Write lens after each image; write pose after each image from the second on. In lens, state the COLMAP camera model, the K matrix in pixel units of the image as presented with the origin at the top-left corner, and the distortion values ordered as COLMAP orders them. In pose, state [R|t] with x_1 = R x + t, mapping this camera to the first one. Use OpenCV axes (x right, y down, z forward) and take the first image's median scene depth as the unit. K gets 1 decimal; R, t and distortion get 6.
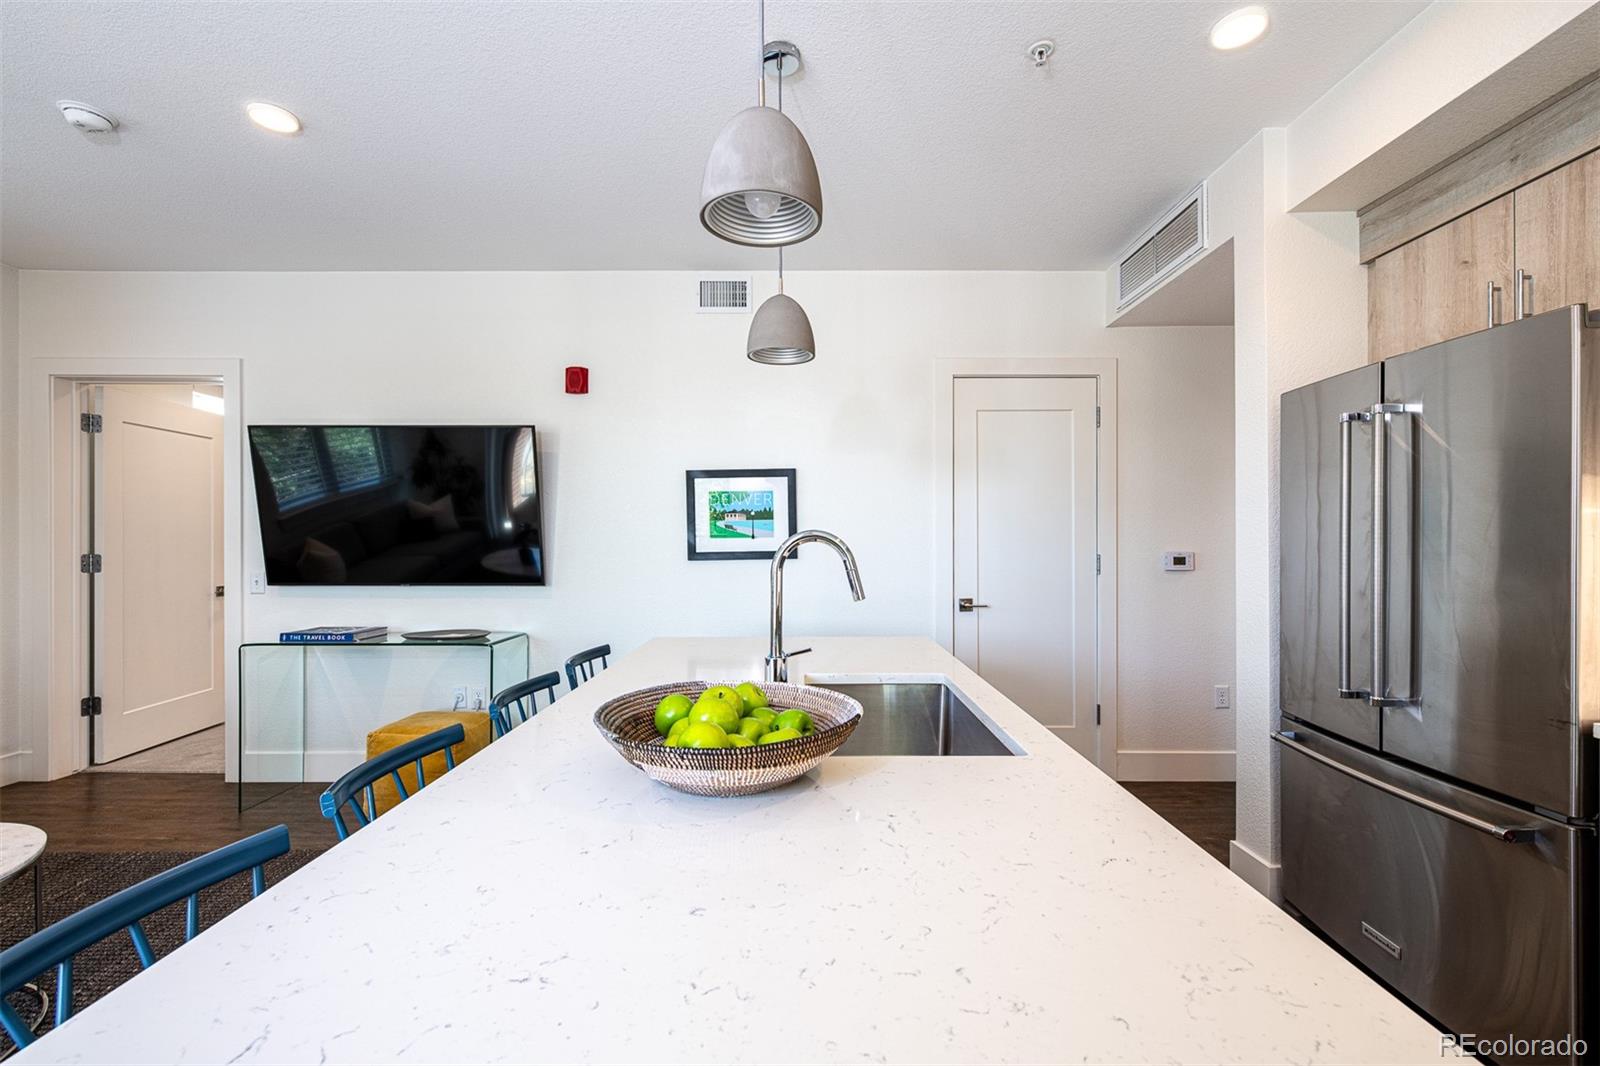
lens RADIAL K [[680.9, 0, 801.3], [0, 680.9, 540.5], [0, 0, 1]] dist [-0.001658, -0.000378]
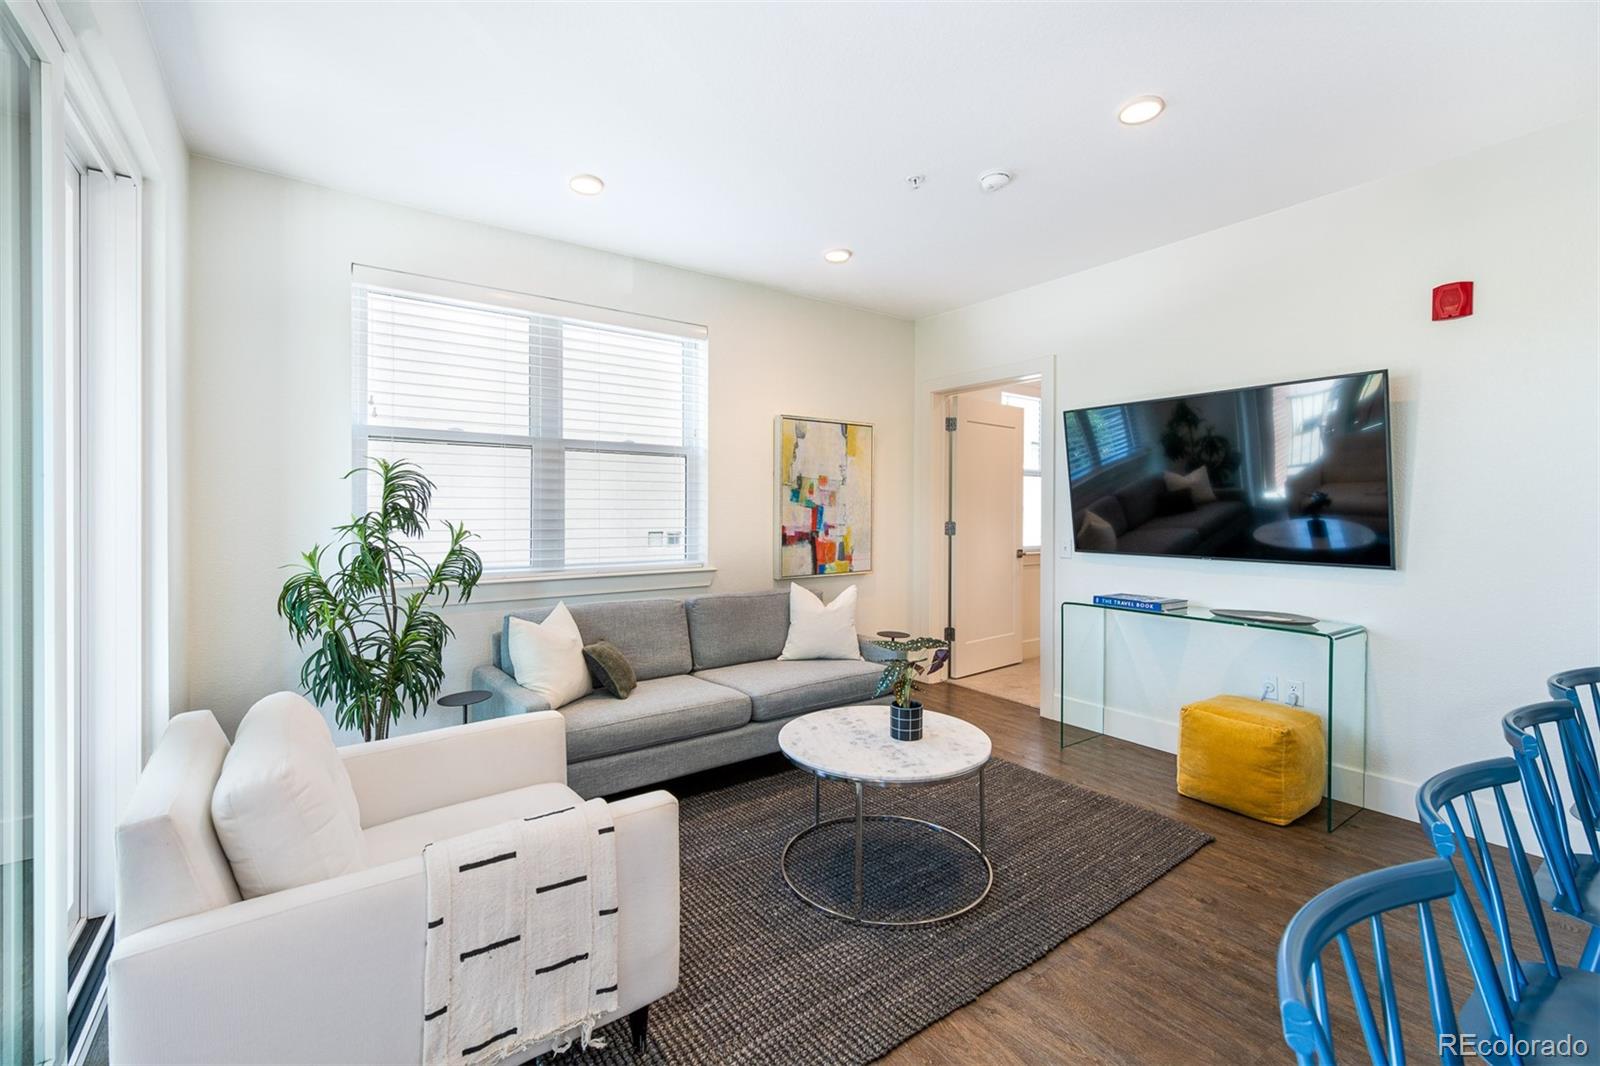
lens RADIAL K [[664.9, 0, 804.0], [0, 664.9, 515.6], [0, 0, 1]] dist [0.000557, 0.000127]
pose [[0.590184, 0.007928, -0.807230, -0.244107], [-0.005829, 0.999968, 0.005560, 0.004195], [0.807248, 0.001424, 0.590211, -0.023696]]
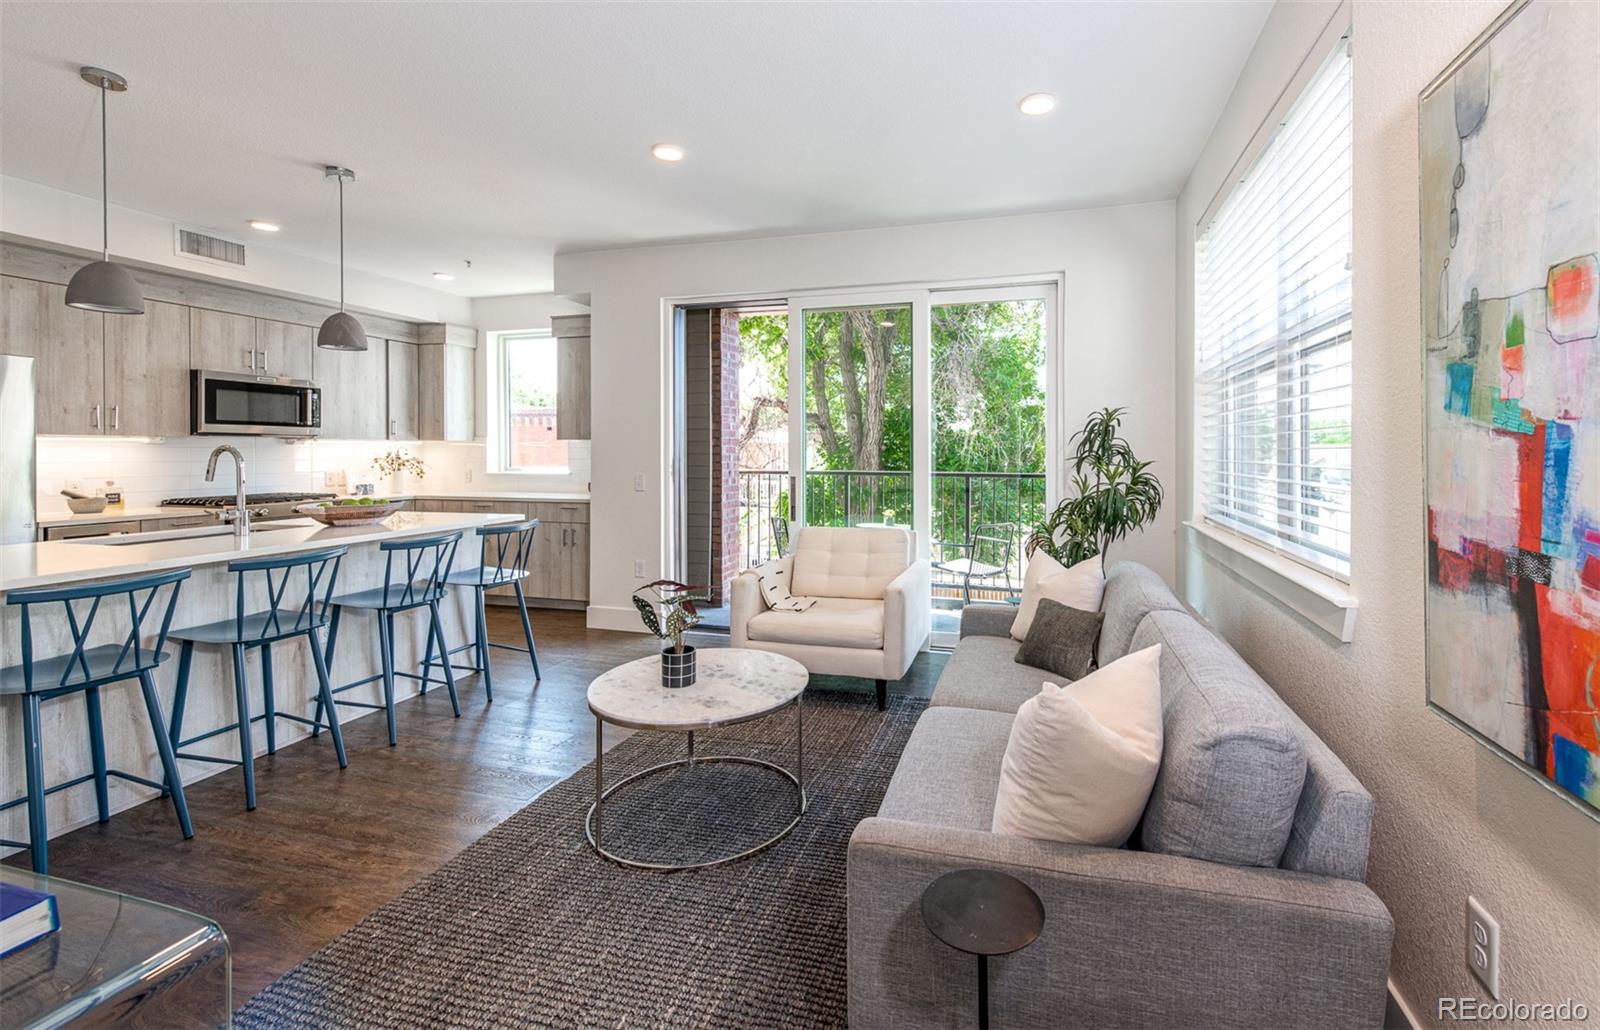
lens RADIAL K [[665.2, 0, 863.2], [0, 665.2, 454.9], [0, 0, 1]] dist [0.002719, 0.000153]
pose [[-0.967376, -0.000948, 0.253343, -1.415096], [0.001127, 0.999967, 0.008046, 0.000289], [-0.253342, 0.008069, -0.967343, 1.497275]]
